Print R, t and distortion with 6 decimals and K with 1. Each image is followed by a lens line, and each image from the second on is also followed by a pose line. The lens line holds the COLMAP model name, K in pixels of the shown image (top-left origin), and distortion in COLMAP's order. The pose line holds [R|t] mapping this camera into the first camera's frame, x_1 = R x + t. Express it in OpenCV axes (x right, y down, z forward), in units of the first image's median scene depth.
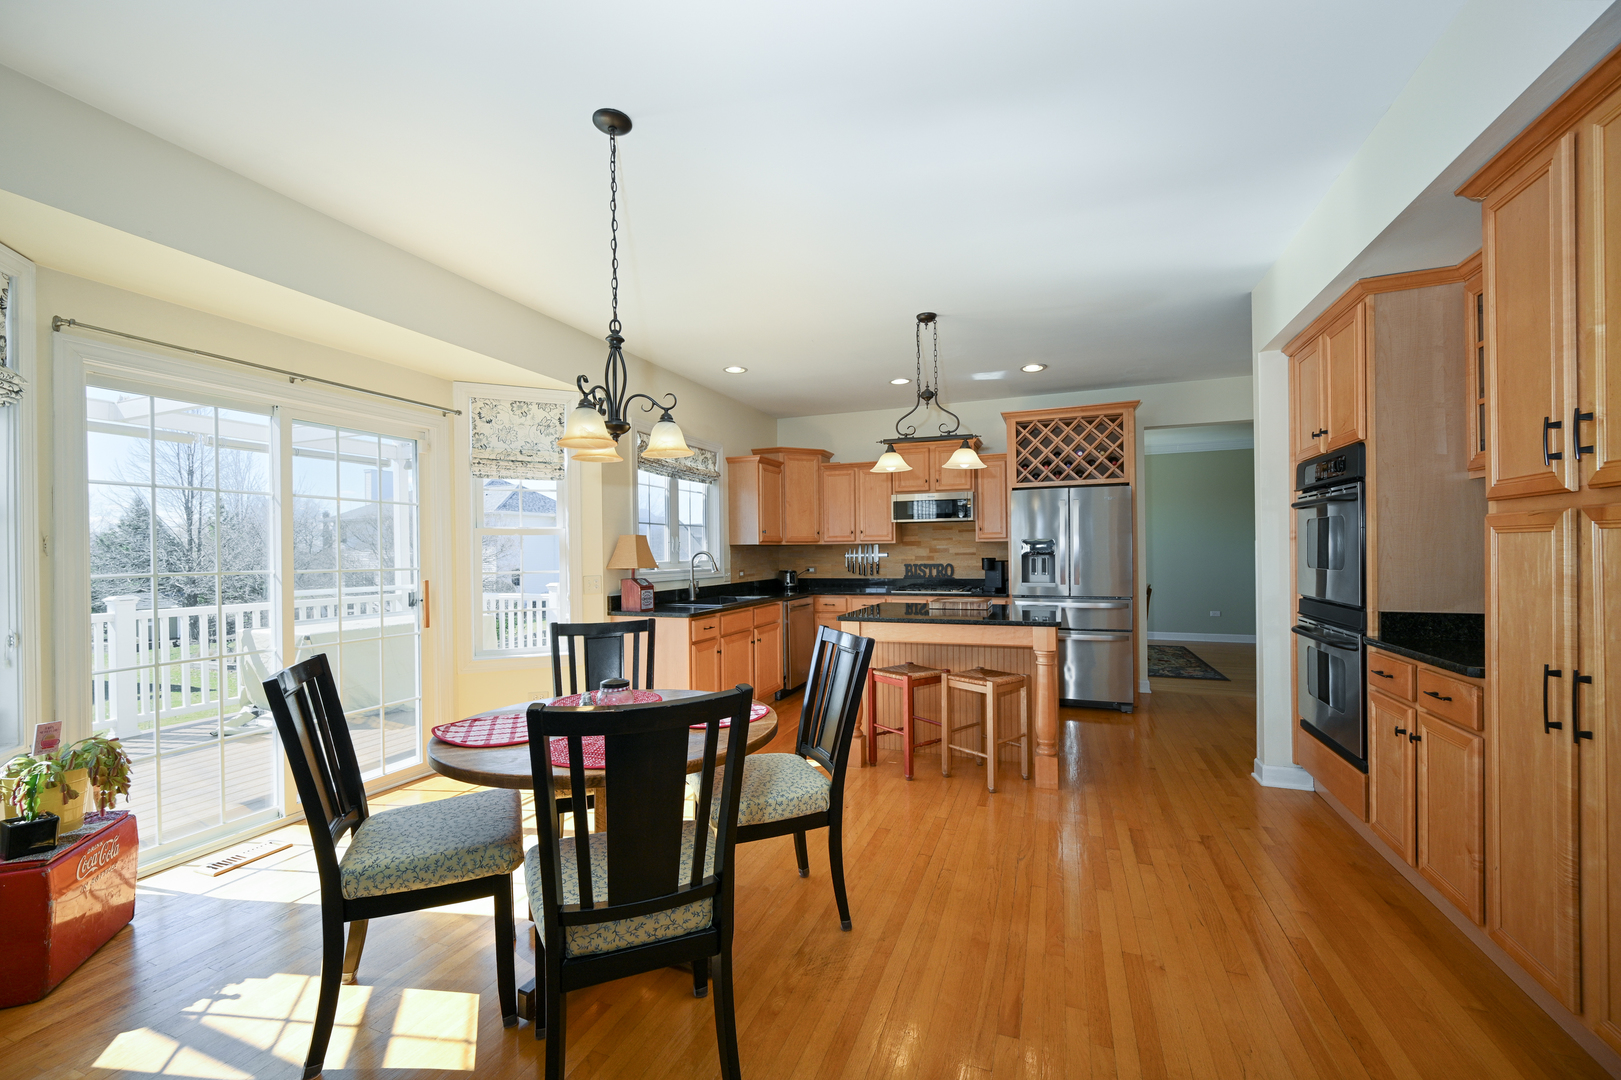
lens RADIAL K [[648.4, 0, 801.0], [0, 648.4, 547.0], [0, 0, 1]] dist [-0.000389, -0.000056]
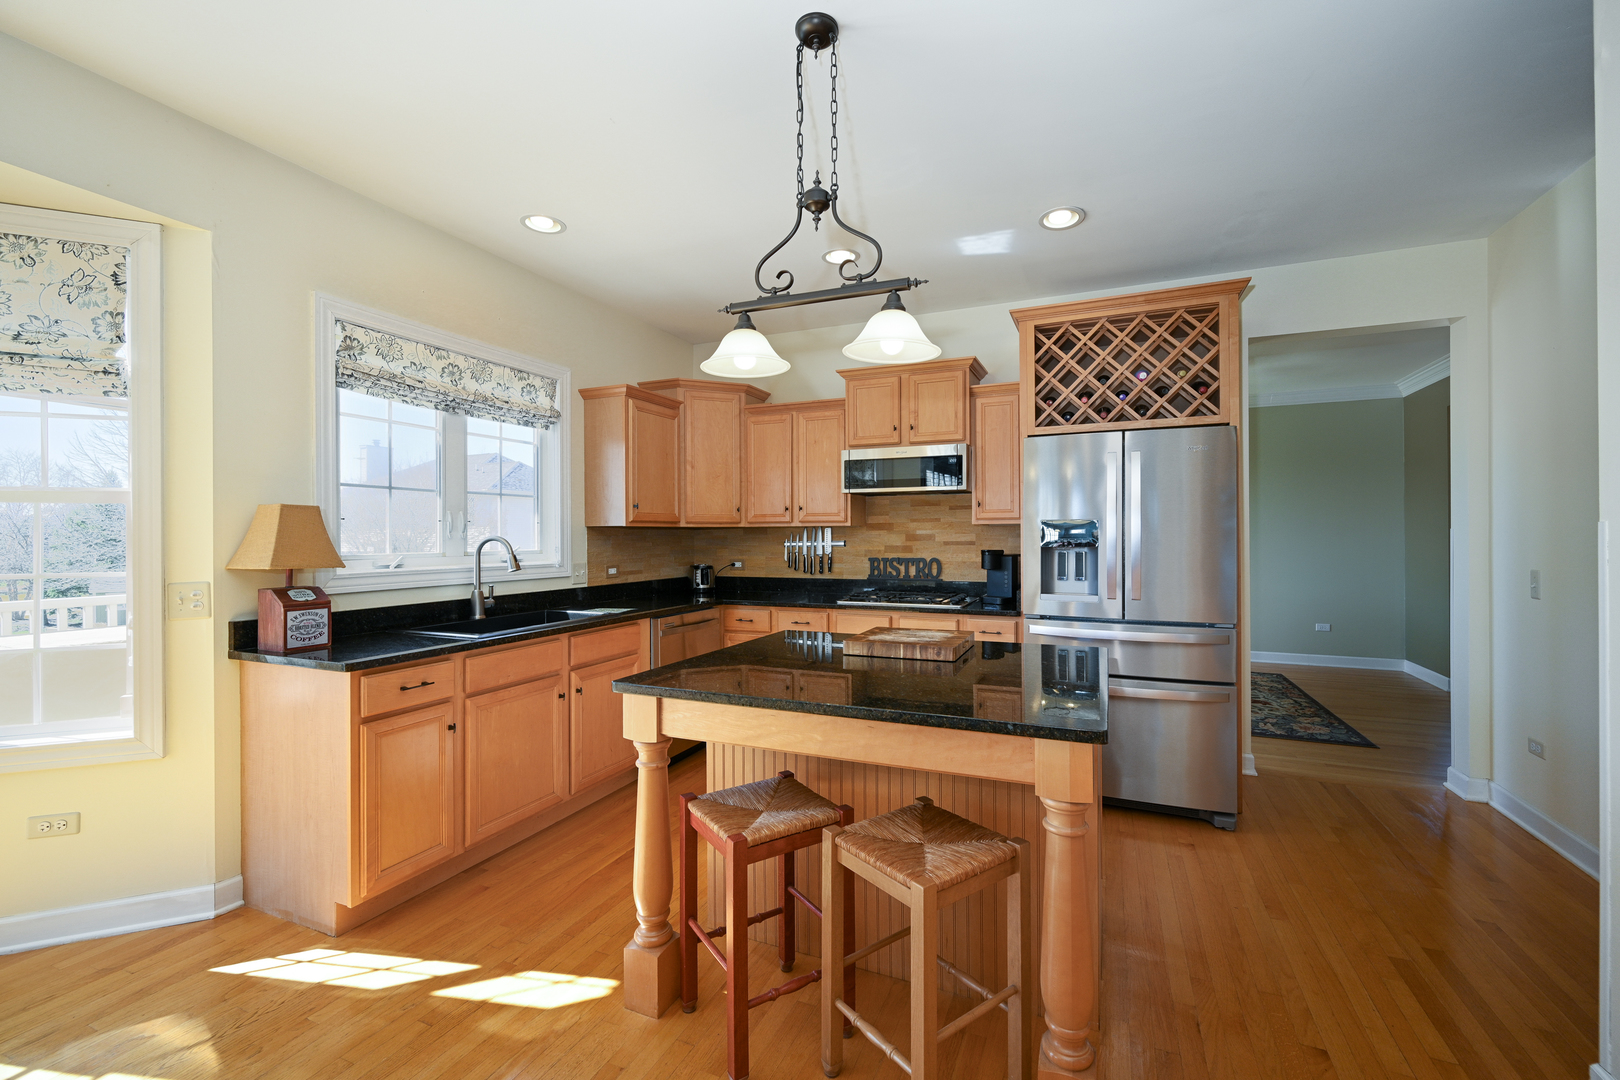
lens RADIAL K [[674.3, 0, 816.4], [0, 674.3, 533.4], [0, 0, 1]] dist [-0.001221, -0.000135]
pose [[0.999572, 0.007619, -0.028259, 0.151056], [-0.007531, 0.999966, 0.003228, -0.000310], [0.028283, -0.003014, 0.999595, 0.375422]]
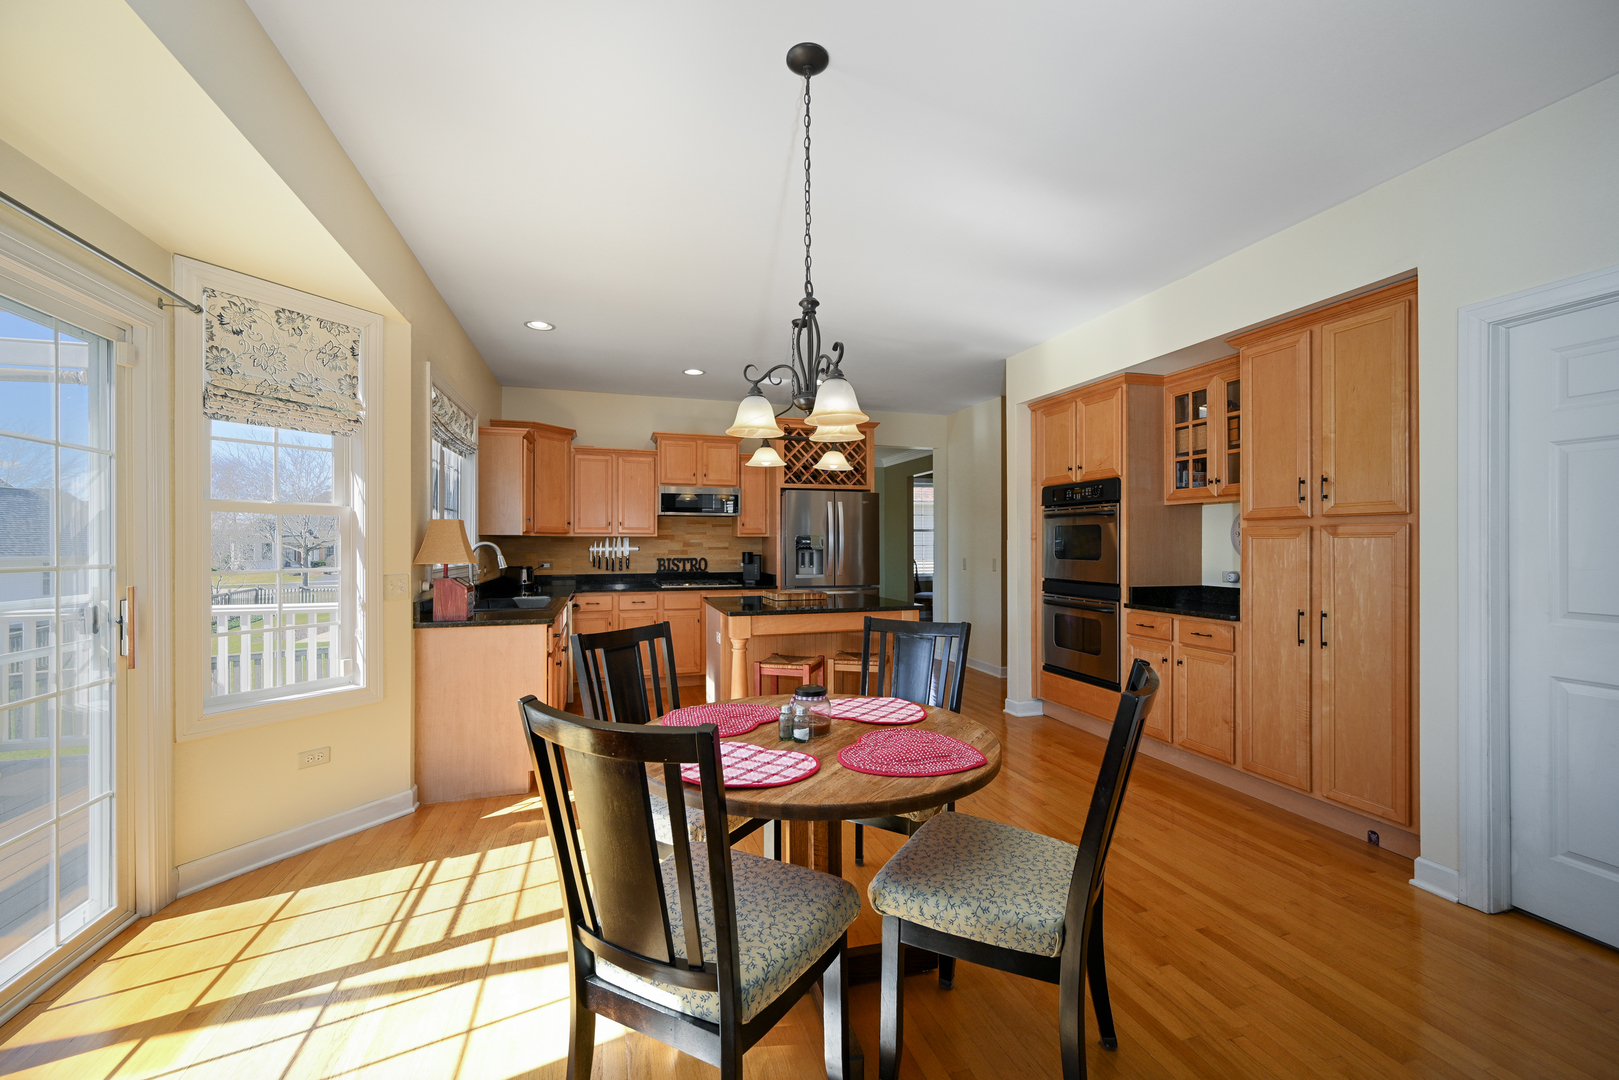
lens RADIAL K [[655.8, 0, 809.5], [0, 655.8, 540.0], [0, 0, 1]] dist [0.000320, 0.000056]
pose [[0.781686, 0.014870, 0.623495, -0.327614], [-0.013167, 0.999886, -0.007339, 0.003942], [-0.623534, -0.002473, 0.781793, 0.115617]]
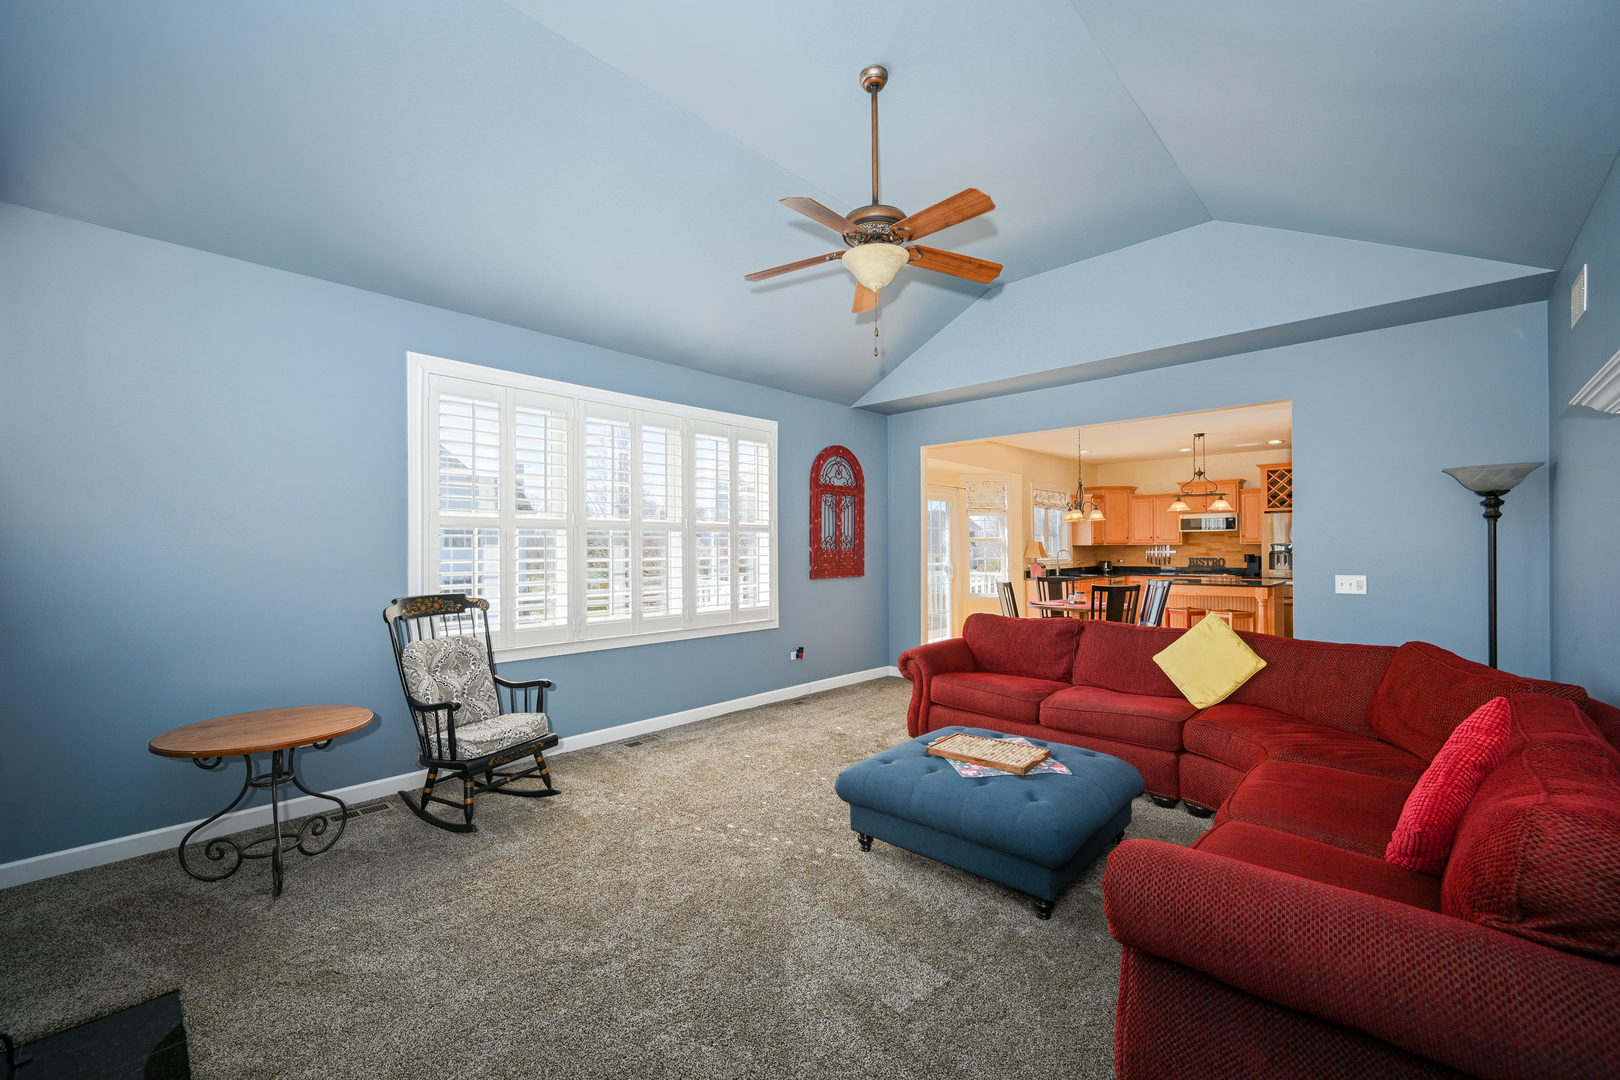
lens RADIAL K [[648.0, 0, 800.5], [0, 648.0, 547.0], [0, 0, 1]] dist [-0.000389, -0.000056]
pose [[0.924205, 0.003061, -0.381884, -0.132047], [0.000796, 0.999950, 0.009941, -0.019181], [0.381895, -0.009491, 0.924157, -0.972070]]
